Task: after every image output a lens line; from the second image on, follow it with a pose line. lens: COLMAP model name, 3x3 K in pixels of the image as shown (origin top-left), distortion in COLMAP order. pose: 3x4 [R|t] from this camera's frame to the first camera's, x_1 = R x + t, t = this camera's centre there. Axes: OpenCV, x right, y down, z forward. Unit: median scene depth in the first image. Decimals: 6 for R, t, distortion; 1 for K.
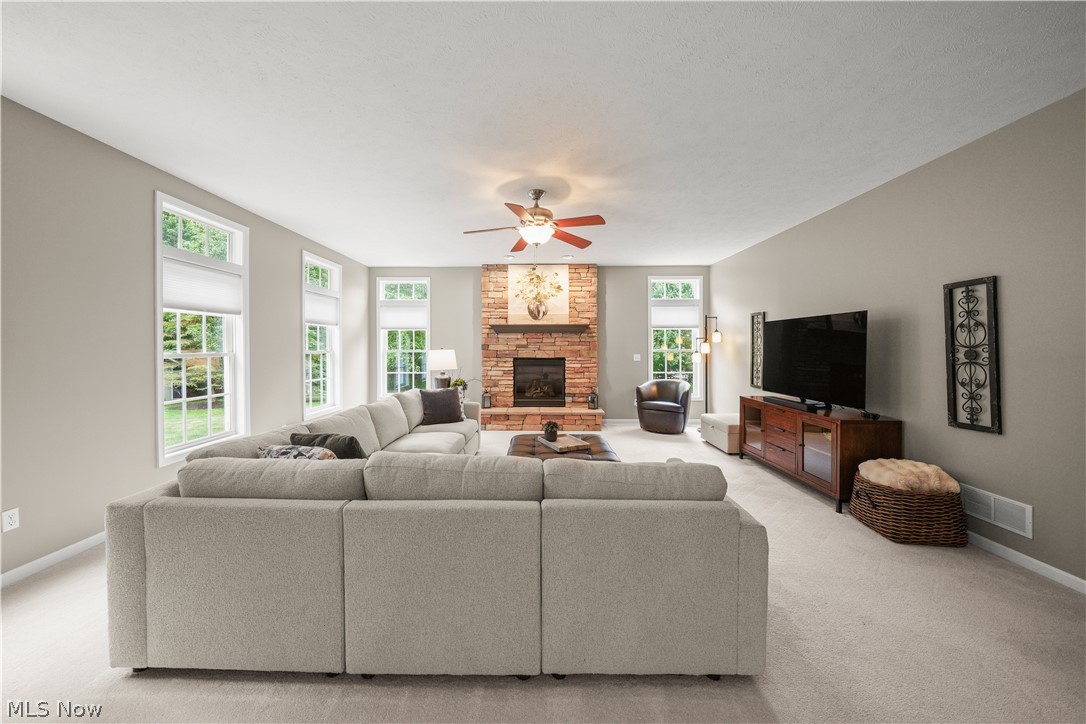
lens RADIAL K [[375.6, 0, 544.7], [0, 375.6, 358.4], [0, 0, 1]] dist [-0.006148, -0.000095]
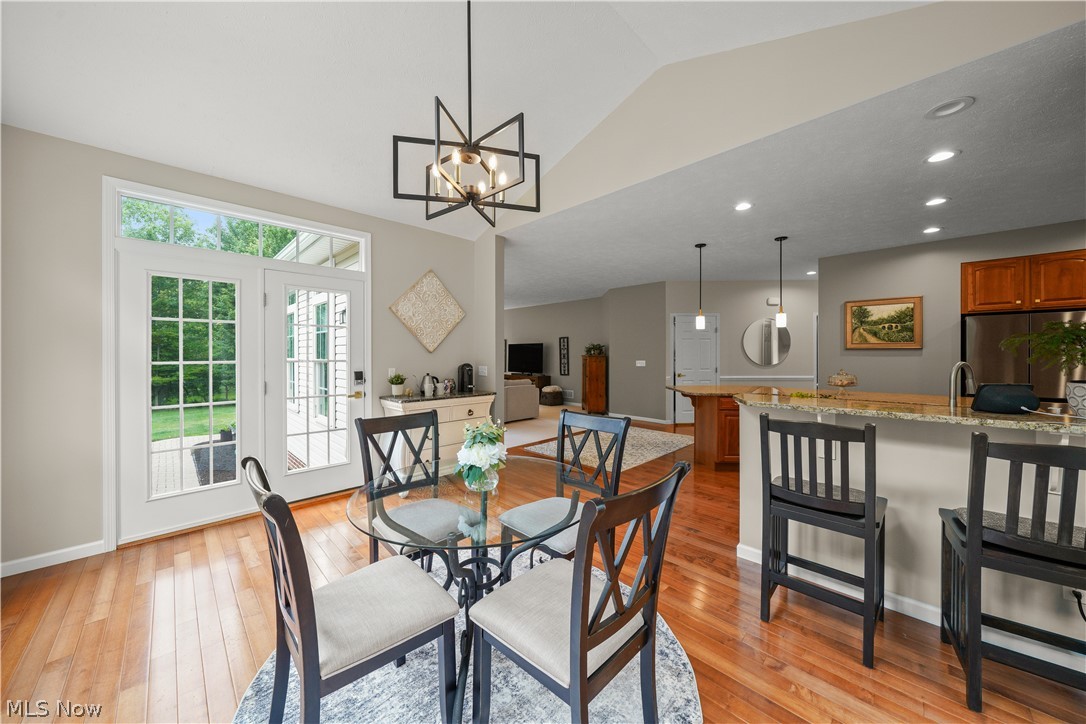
lens RADIAL K [[375.6, 0, 540.2], [0, 375.6, 356.8], [0, 0, 1]] dist [-0.006148, -0.000095]
pose [[0.710729, -0.003251, 0.703458, -1.762352], [0.002010, 0.999995, 0.002591, -0.013308], [-0.703463, -0.000428, 0.710732, -1.588419]]
